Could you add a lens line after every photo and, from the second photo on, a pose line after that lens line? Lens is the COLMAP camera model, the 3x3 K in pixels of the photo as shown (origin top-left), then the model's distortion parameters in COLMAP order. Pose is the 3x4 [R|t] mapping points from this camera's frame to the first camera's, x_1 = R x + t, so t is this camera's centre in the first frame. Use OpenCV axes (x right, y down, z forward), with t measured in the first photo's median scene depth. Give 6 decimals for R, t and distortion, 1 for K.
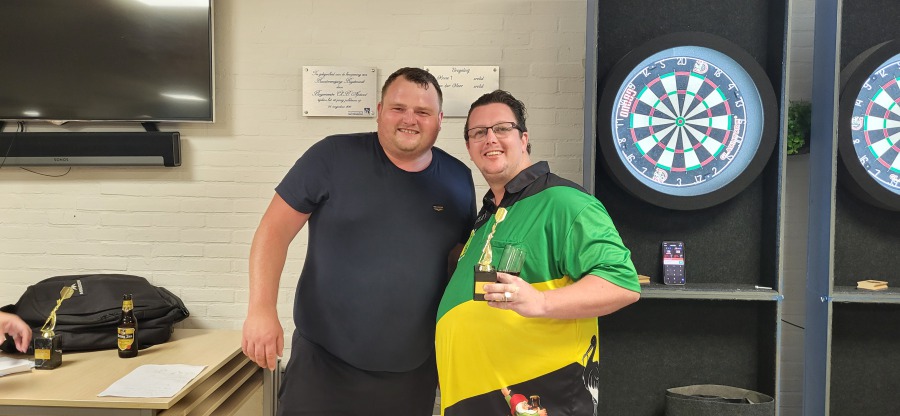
lens RADIAL K [[624.4, 0, 450.7], [0, 624.4, 205.8], [0, 0, 1]] dist [0.050027, -0.041170]
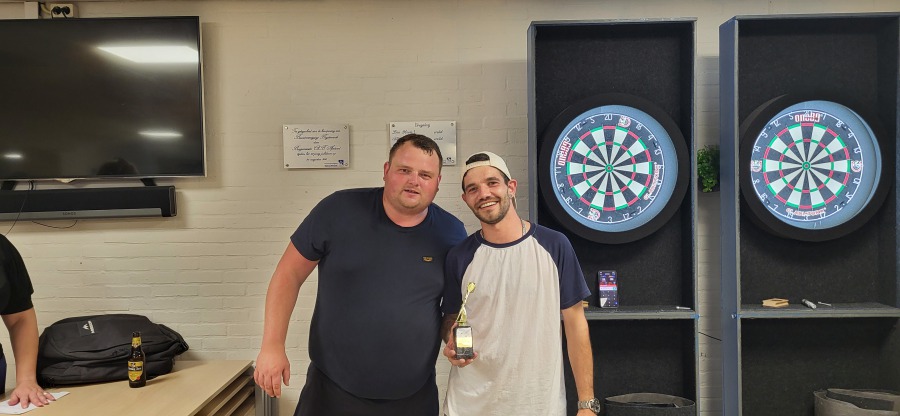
lens RADIAL K [[671.2, 0, 450.6], [0, 671.2, 208.8], [0, 0, 1]] dist [0.039359, -0.009011]
pose [[0.999327, -0.029228, 0.022170, 0.039545], [0.029636, 0.999394, -0.018283, -0.043950], [-0.021622, 0.018928, 0.999587, -0.247490]]
